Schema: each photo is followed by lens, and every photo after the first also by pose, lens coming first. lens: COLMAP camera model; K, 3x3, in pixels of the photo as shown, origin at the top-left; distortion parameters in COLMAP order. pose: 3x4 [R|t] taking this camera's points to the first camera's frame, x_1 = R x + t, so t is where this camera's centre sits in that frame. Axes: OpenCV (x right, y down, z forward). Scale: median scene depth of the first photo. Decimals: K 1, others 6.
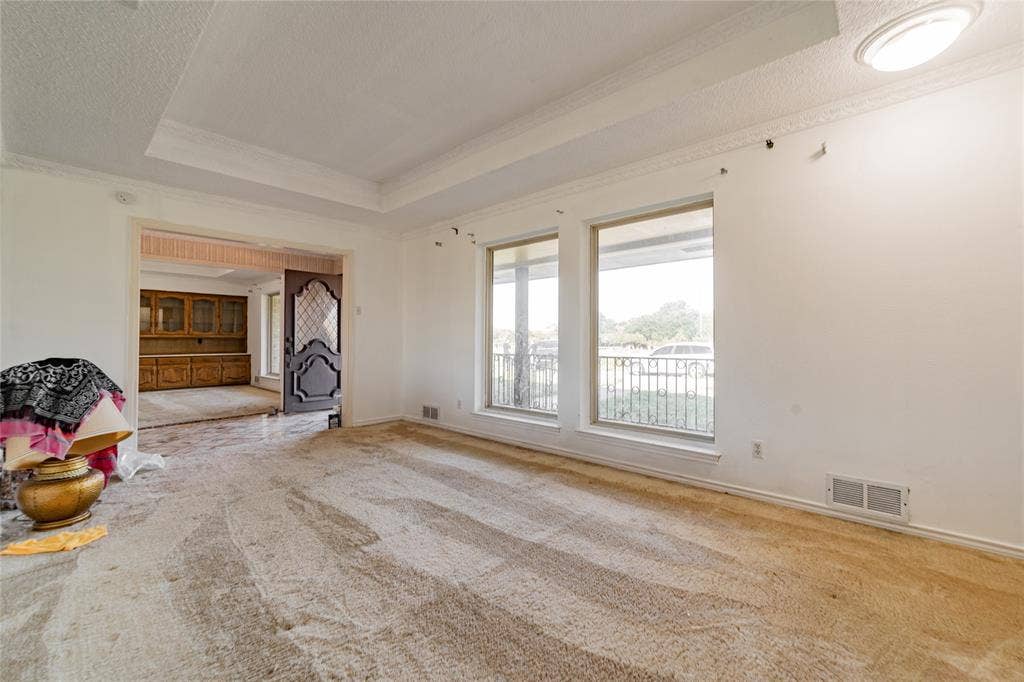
lens RADIAL K [[414.5, 0, 509.8], [0, 414.5, 342.3], [0, 0, 1]] dist [0.002955, 0.000320]
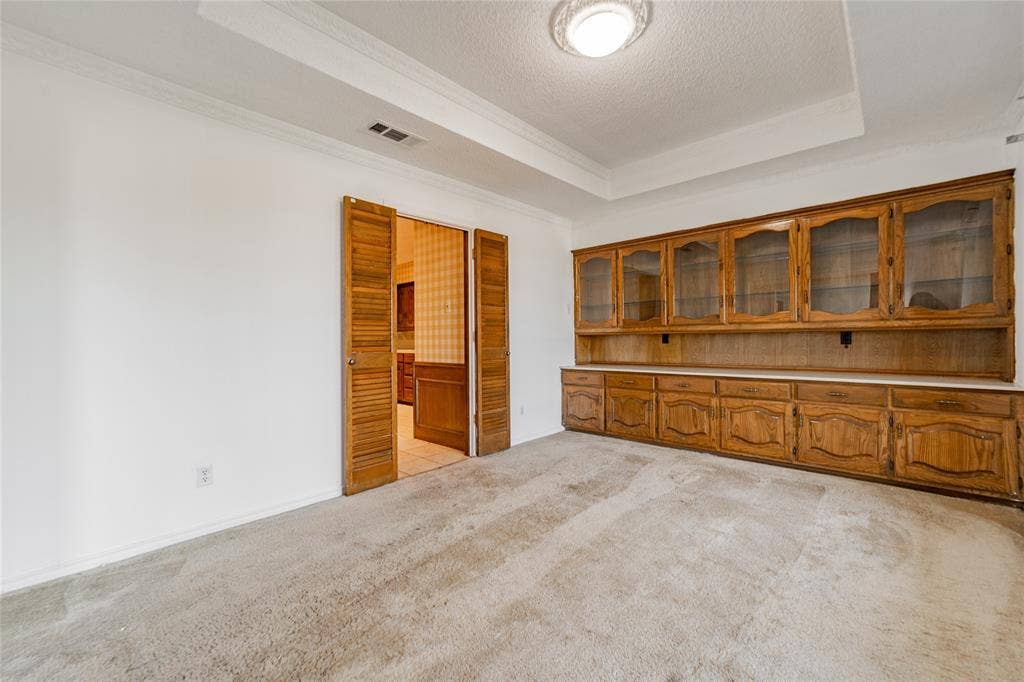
lens RADIAL K [[414.5, 0, 509.7], [0, 414.5, 339.5], [0, 0, 1]] dist [0.002955, 0.000320]
pose [[-0.001284, 0.006059, -0.999981, -0.396664], [0.009544, 0.999936, 0.006046, -0.007108], [0.999954, -0.009536, -0.001342, 0.735931]]
